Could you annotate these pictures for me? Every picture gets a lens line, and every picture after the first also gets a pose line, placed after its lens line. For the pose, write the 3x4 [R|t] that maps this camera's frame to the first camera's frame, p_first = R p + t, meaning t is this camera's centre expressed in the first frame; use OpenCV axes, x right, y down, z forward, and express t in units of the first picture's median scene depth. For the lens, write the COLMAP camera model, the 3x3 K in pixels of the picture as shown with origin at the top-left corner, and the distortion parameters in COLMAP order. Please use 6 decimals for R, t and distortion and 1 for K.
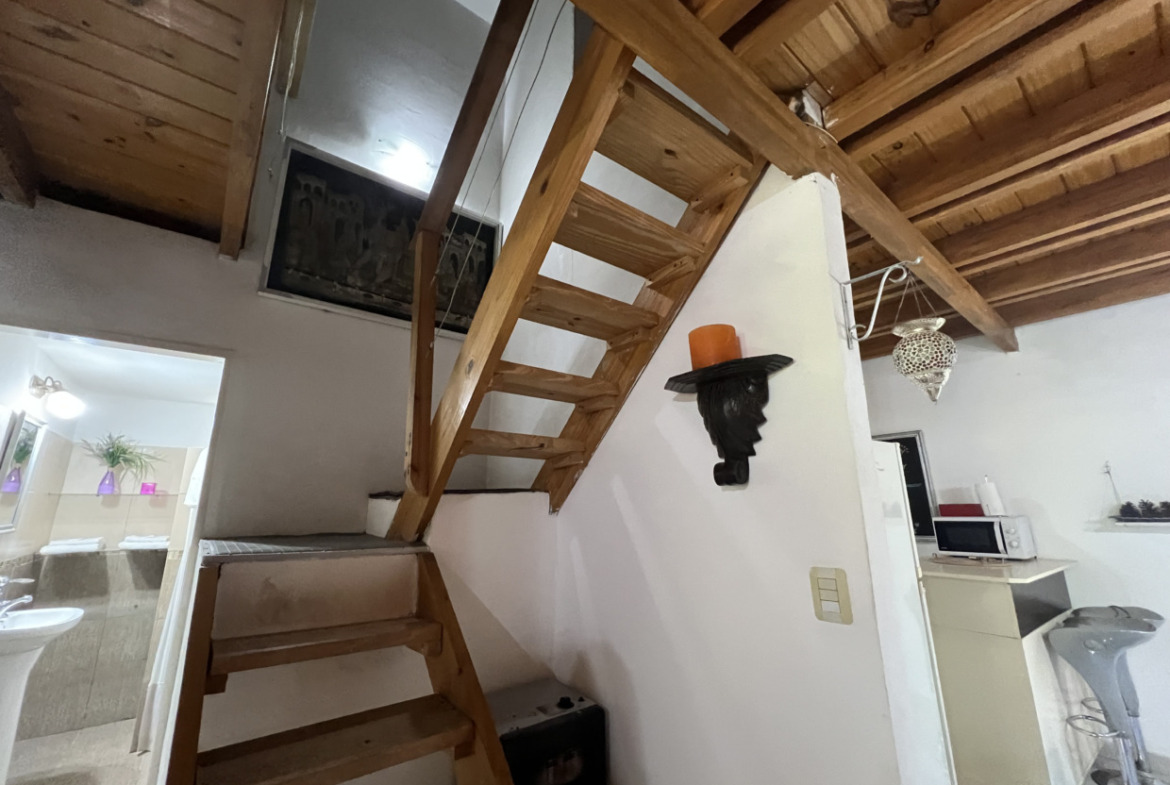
lens RADIAL K [[465.4, 0, 587.7], [0, 465.4, 392.1], [0, 0, 1]] dist [-0.000325, 0.000370]
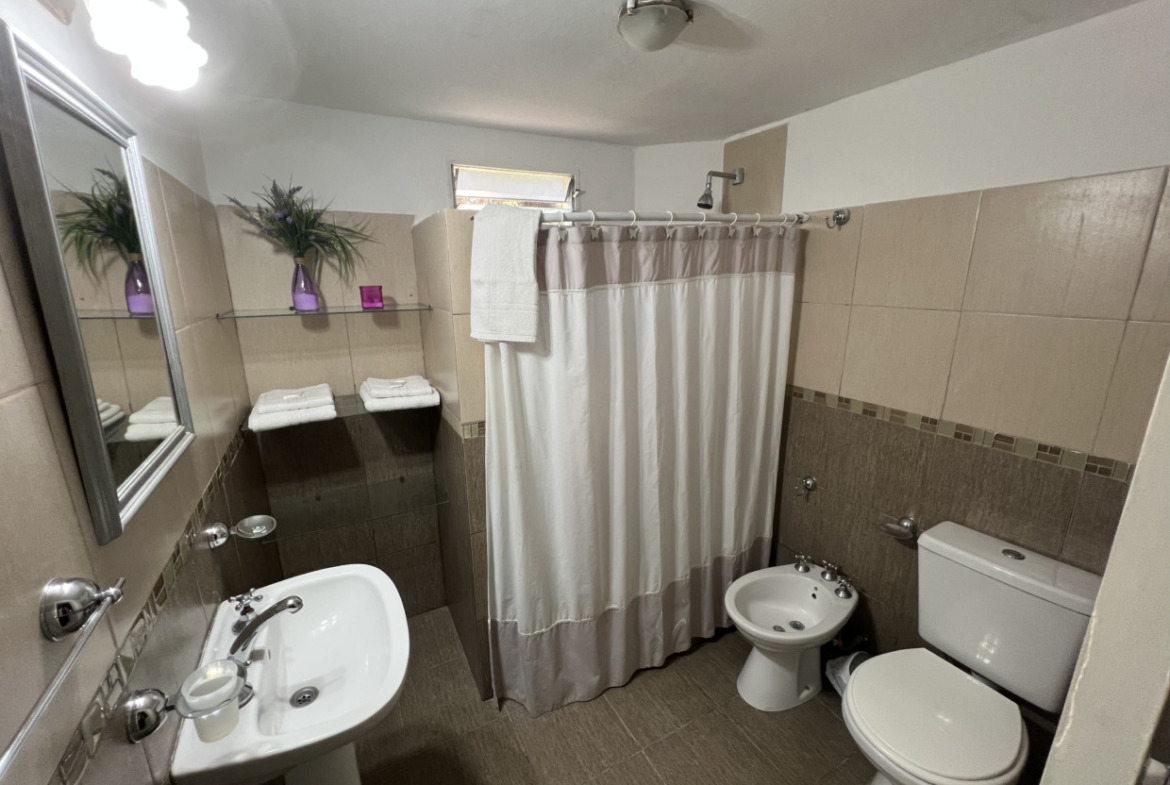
lens RADIAL K [[465.4, 0, 587.7], [0, 465.4, 392.1], [0, 0, 1]] dist [-0.000325, 0.000370]
pose [[0.987595, 0.037423, -0.152499, -0.638153], [0.037846, 0.885824, 0.462475, 0.071363], [0.152394, -0.462510, 0.873419, 0.547090]]
